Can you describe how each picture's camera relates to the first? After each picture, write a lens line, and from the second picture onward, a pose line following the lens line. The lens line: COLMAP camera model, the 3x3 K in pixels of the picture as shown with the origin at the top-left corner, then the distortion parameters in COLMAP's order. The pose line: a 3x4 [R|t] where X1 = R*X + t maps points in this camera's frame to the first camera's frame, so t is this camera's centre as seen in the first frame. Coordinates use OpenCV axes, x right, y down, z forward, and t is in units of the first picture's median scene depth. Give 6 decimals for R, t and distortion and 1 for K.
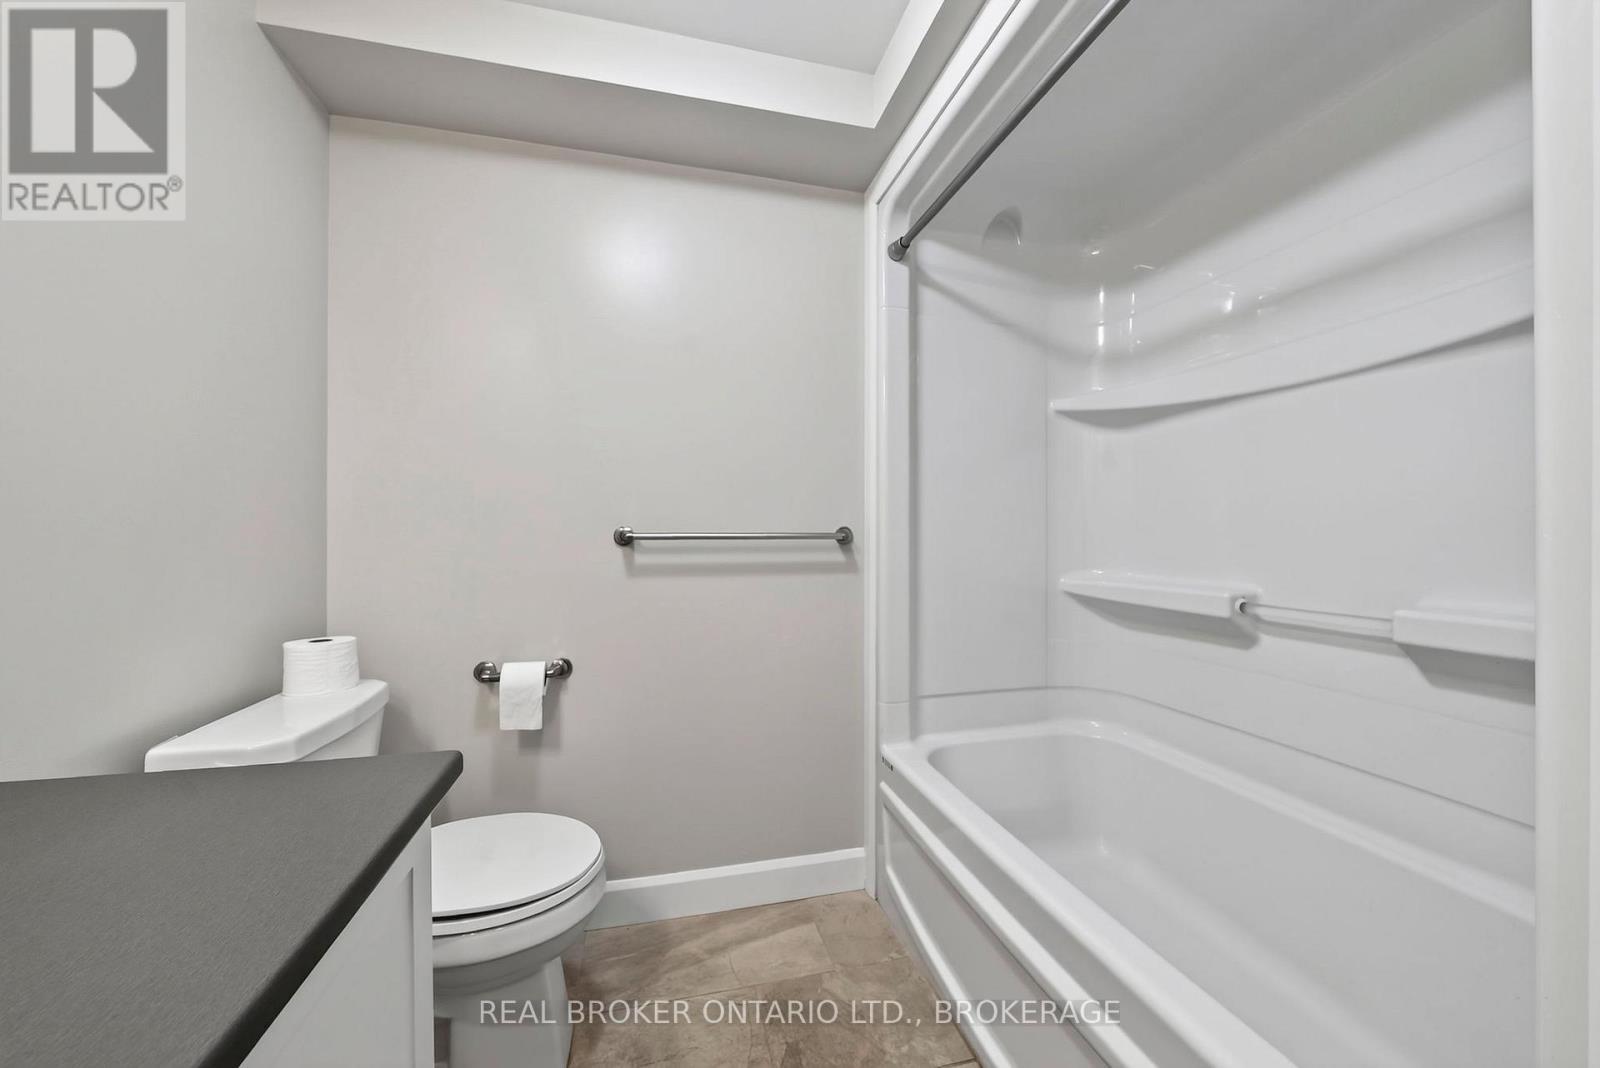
lens RADIAL K [[589.8, 0, 800.3], [0, 589.8, 530.4], [0, 0, 1]] dist [-0.016911, 0.000348]
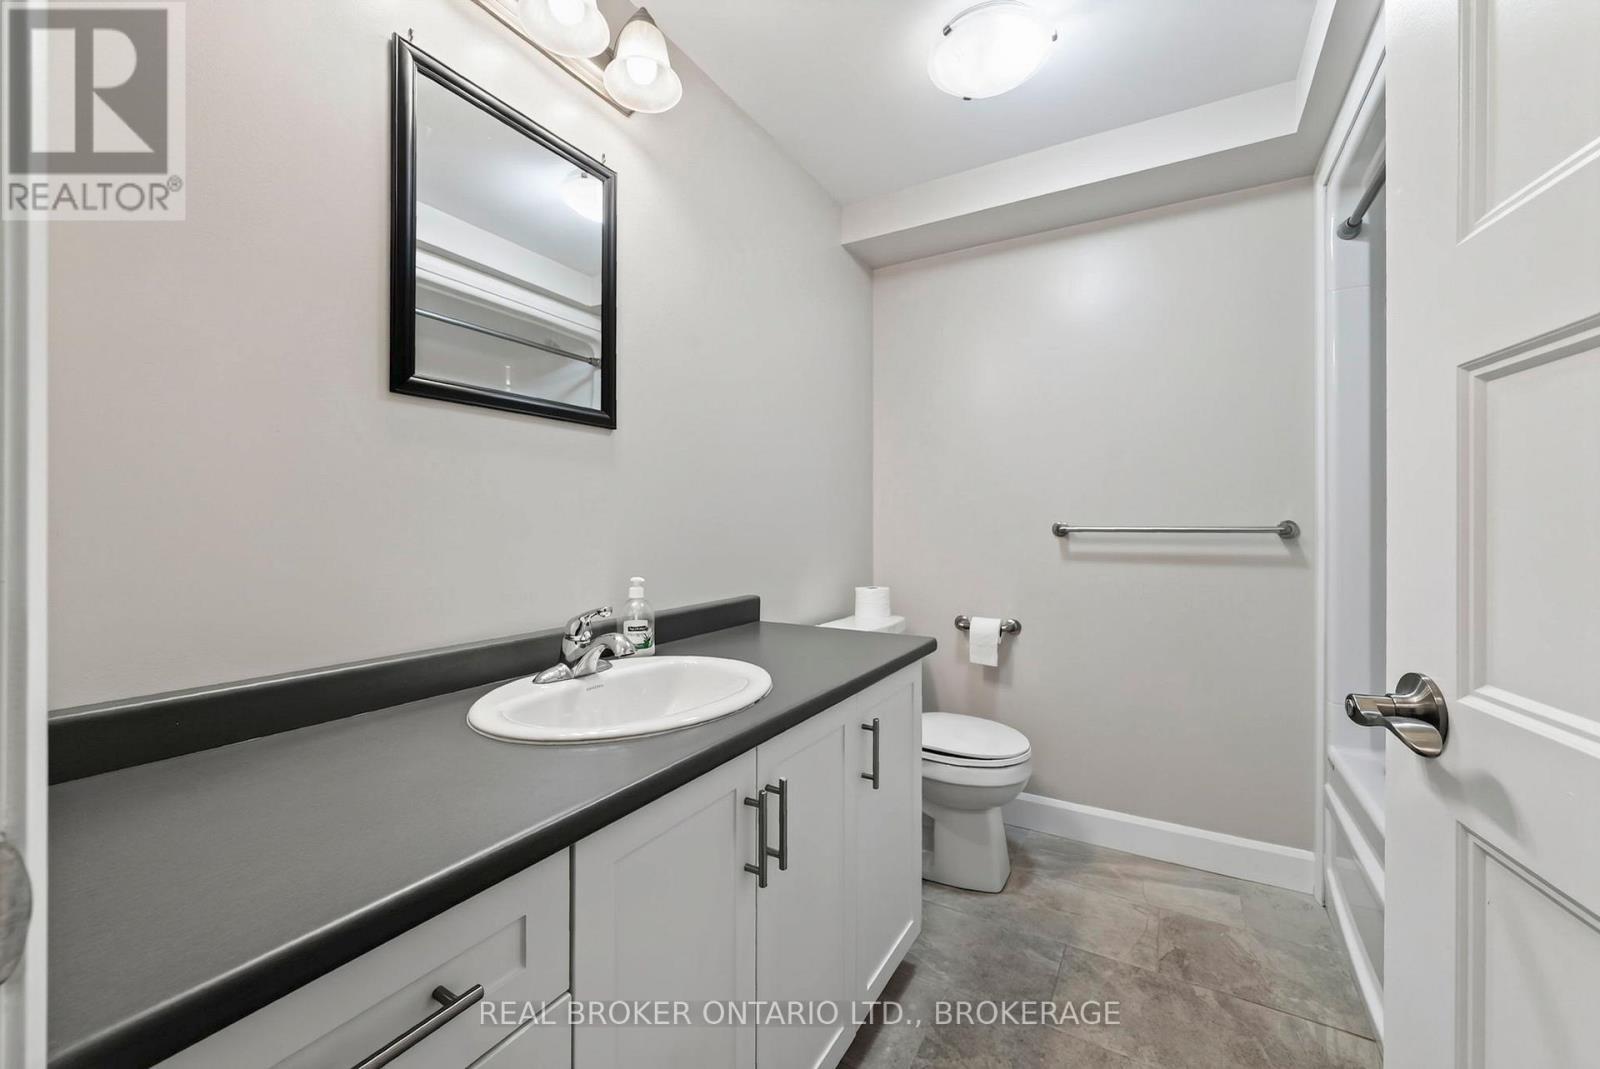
lens RADIAL K [[645.5, 0, 800.4], [0, 645.5, 526.2], [0, 0, 1]] dist [-0.002821, 0.000065]
pose [[0.712842, 0.002314, -0.701321, 0.293736], [0.001119, 0.999990, 0.004436, -0.002681], [0.701324, -0.003947, 0.712832, -0.409387]]
